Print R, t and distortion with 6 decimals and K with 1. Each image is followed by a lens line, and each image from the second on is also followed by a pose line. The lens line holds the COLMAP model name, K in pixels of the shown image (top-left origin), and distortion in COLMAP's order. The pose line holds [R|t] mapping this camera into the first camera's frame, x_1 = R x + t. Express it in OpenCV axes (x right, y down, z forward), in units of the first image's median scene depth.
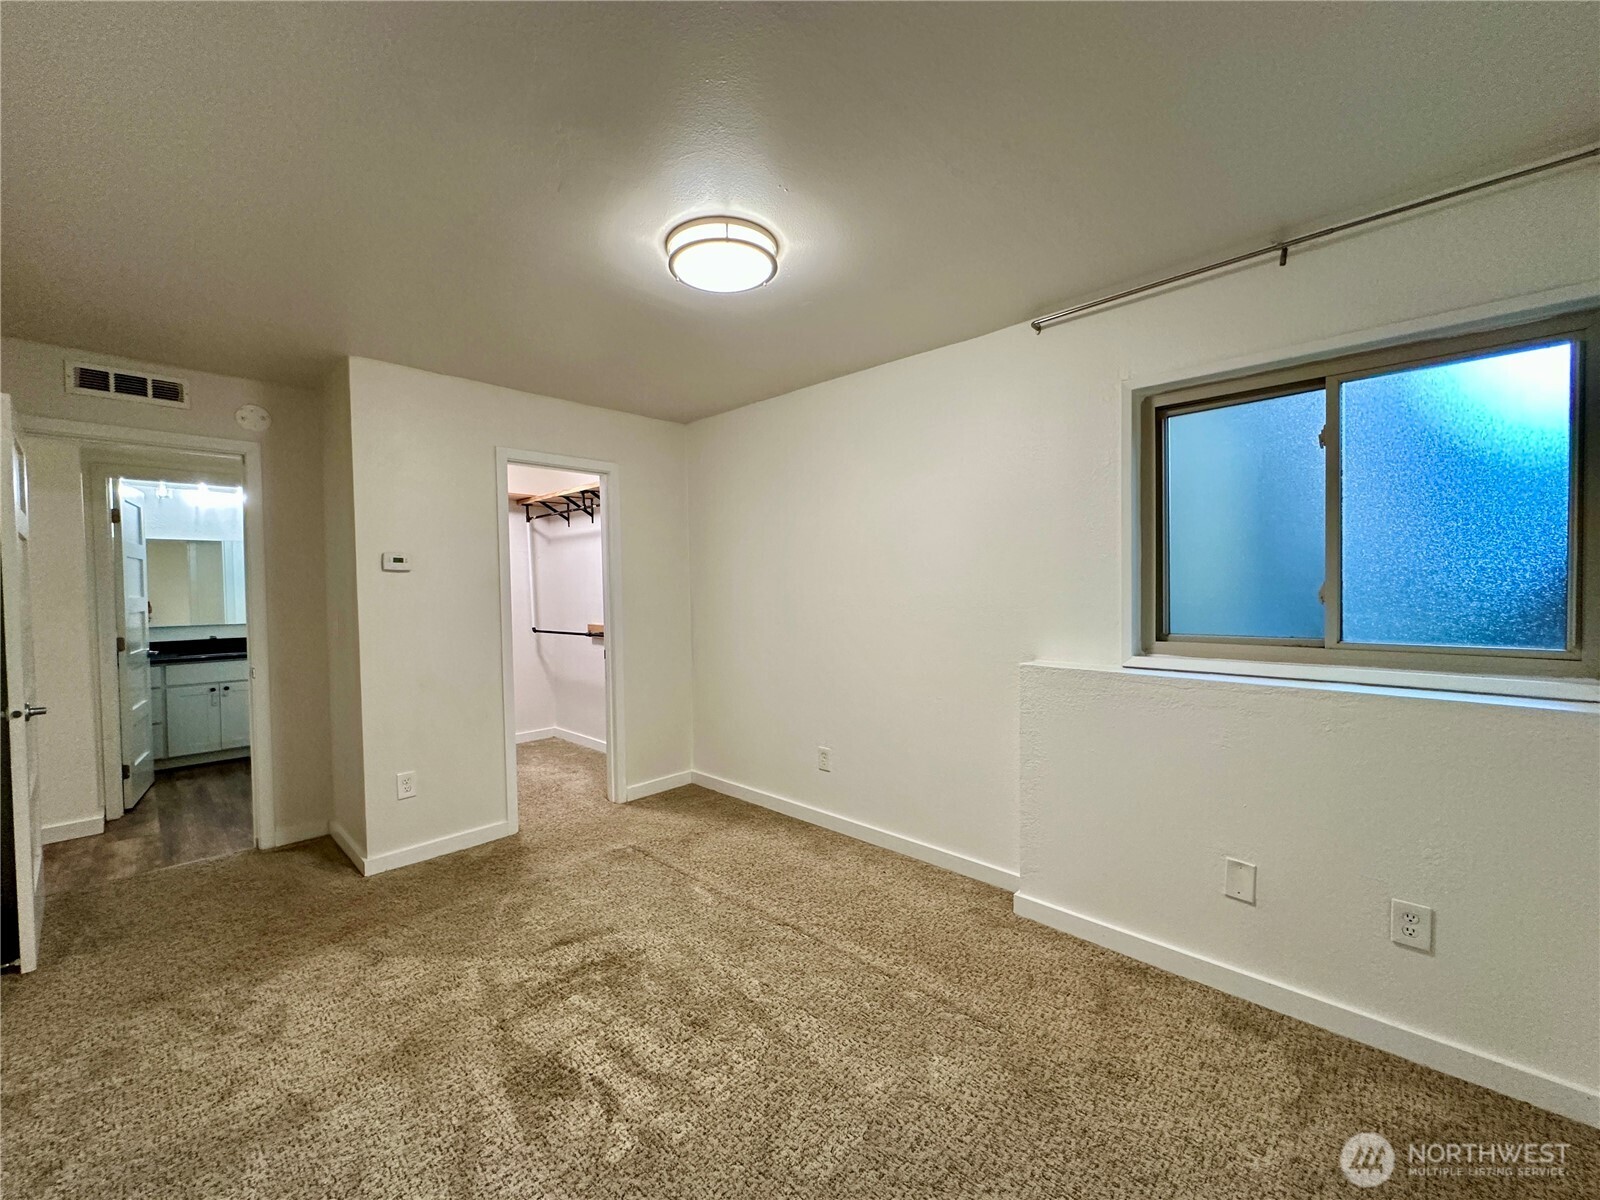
lens RADIAL K [[635.5, 0, 799.2], [0, 635.5, 599.3], [0, 0, 1]] dist [-0.004533, 0.000941]
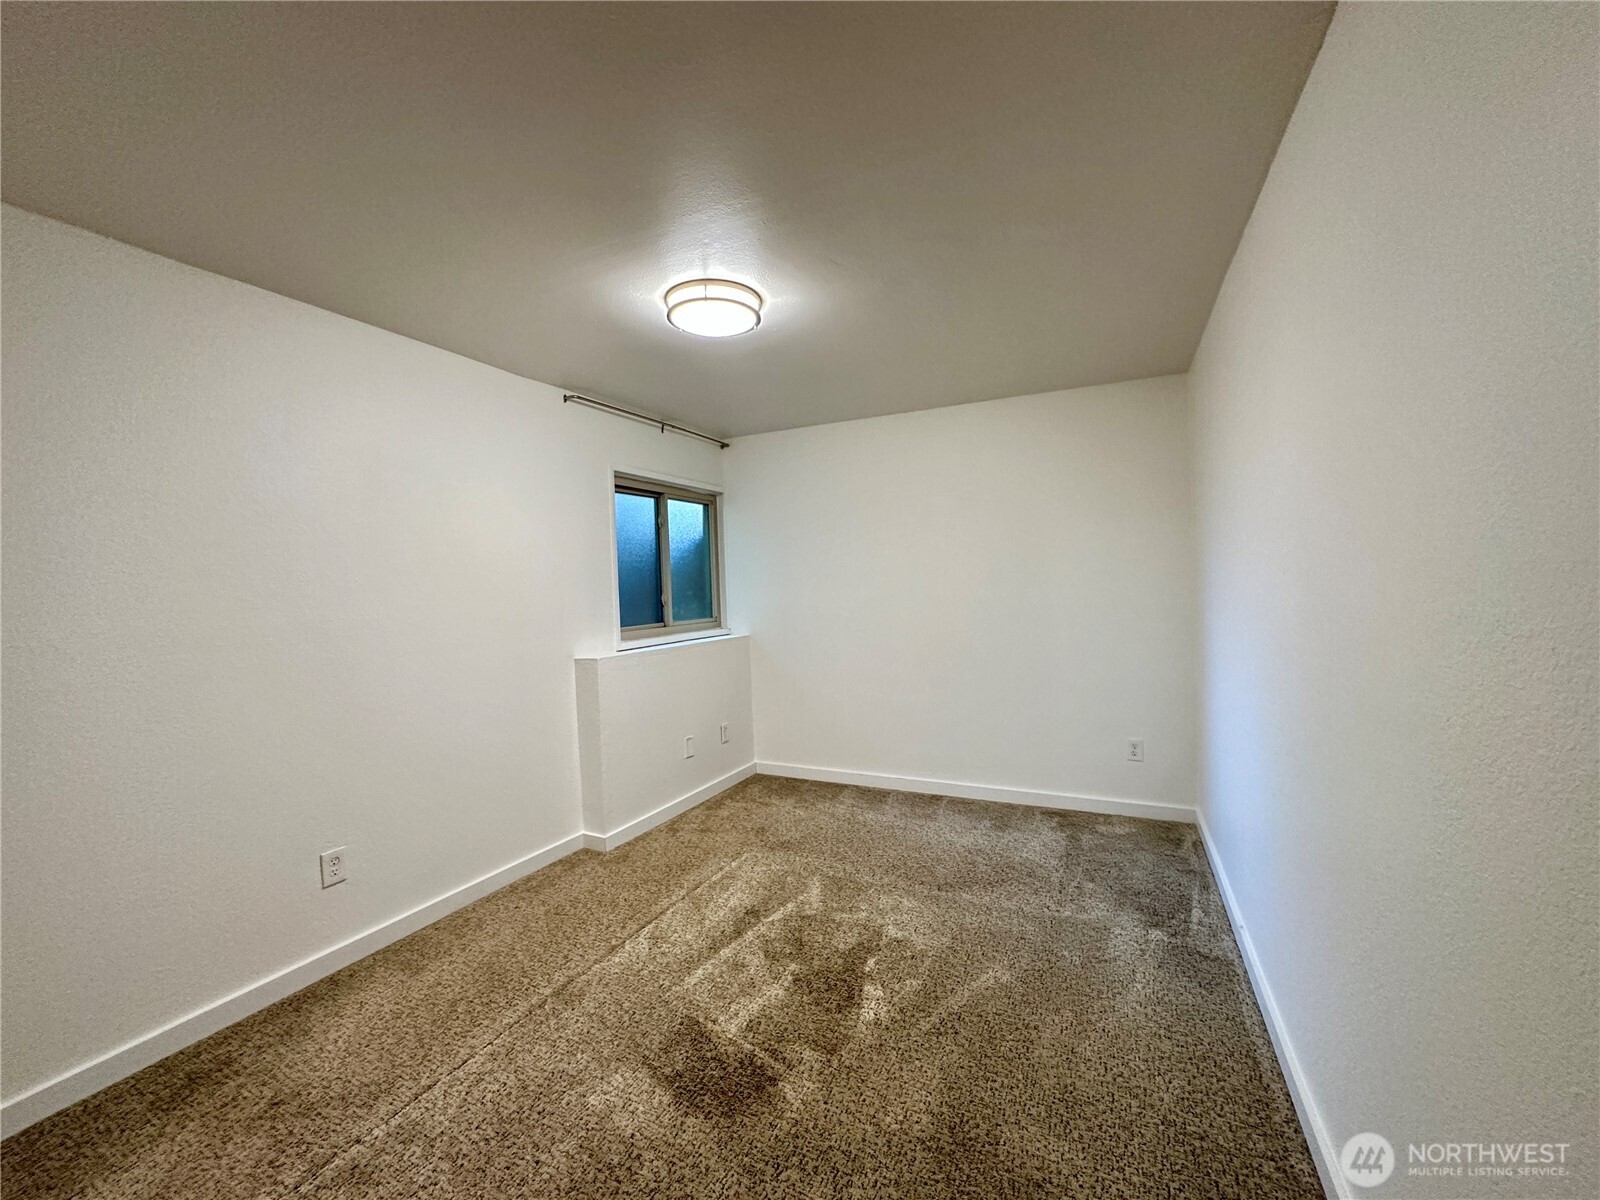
lens RADIAL K [[635.5, 0, 799.2], [0, 635.5, 600.1], [0, 0, 1]] dist [-0.004533, 0.000941]
pose [[-0.299245, 0.008945, 0.954134, -0.881127], [0.060480, 0.998123, 0.009611, -0.001136], [-0.952258, 0.060582, -0.299224, 0.864198]]
